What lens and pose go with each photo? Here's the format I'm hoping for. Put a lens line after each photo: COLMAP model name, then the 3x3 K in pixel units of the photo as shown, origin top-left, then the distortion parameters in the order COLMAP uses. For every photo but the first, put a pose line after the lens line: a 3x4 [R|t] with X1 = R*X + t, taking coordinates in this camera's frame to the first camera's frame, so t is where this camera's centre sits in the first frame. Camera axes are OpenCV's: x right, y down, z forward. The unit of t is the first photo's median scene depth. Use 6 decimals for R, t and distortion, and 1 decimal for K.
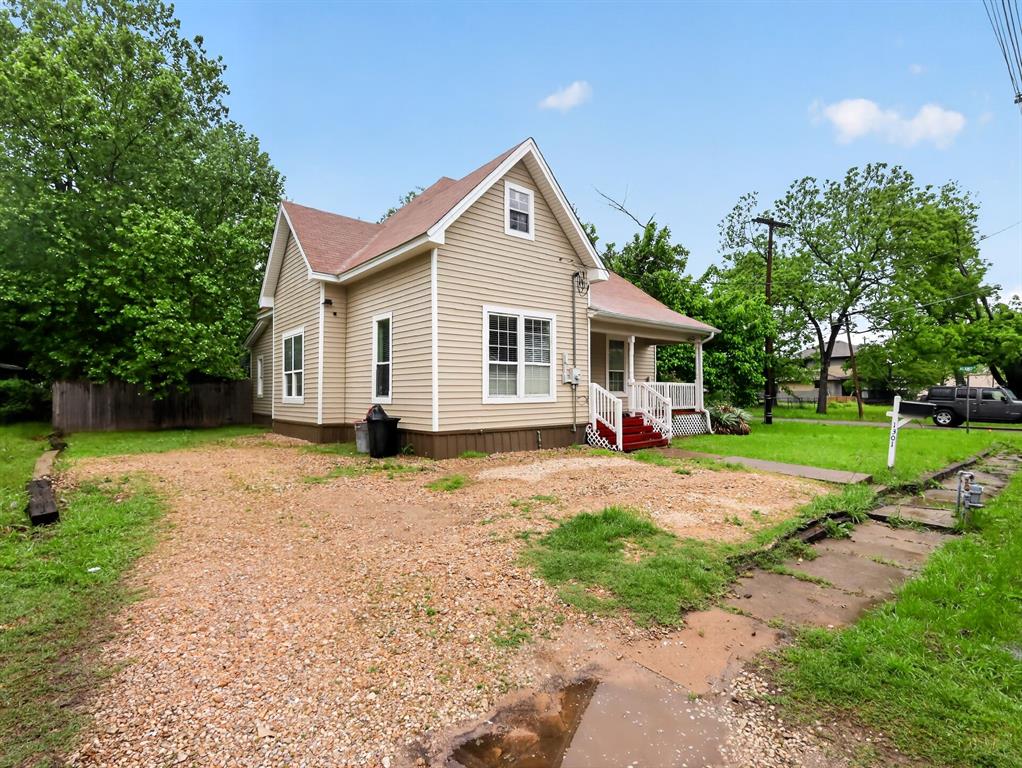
lens RADIAL K [[501.4, 0, 511.4], [0, 501.4, 382.6], [0, 0, 1]] dist [-0.004770, 0.000035]
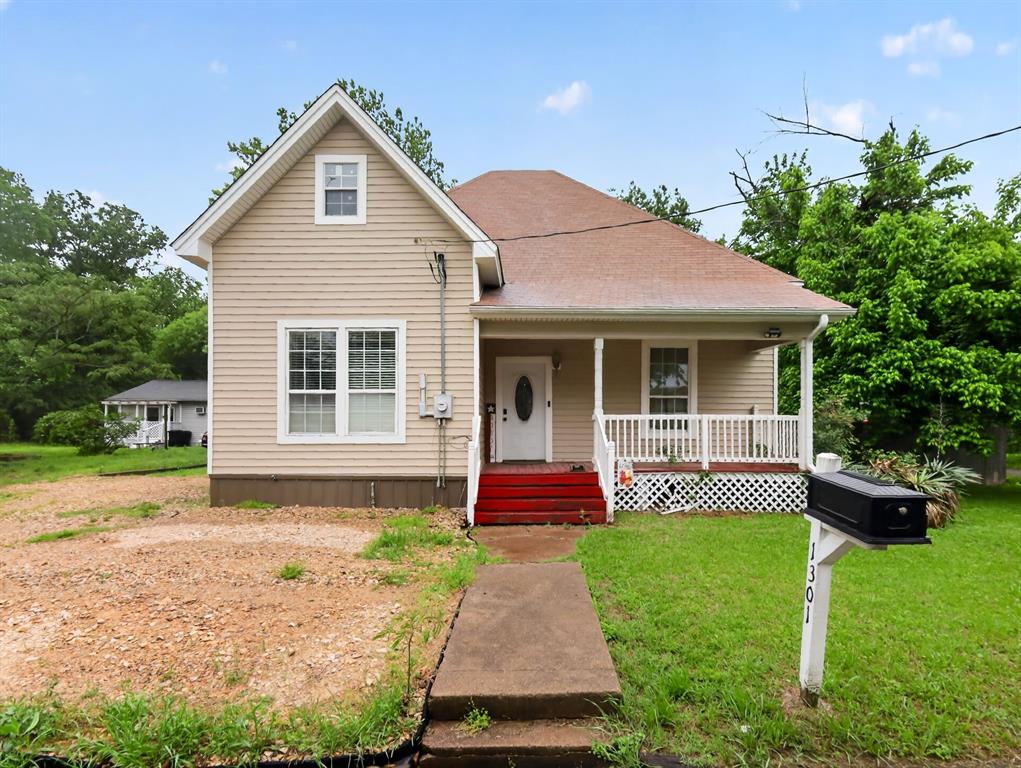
lens RADIAL K [[522.2, 0, 510.0], [0, 522.2, 430.2], [0, 0, 1]] dist [-0.004260, -0.000503]
pose [[0.761231, 0.009832, -0.648406, 0.704087], [0.005945, 0.999737, 0.022138, 0.003931], [0.648454, -0.020707, 0.760973, 0.548747]]
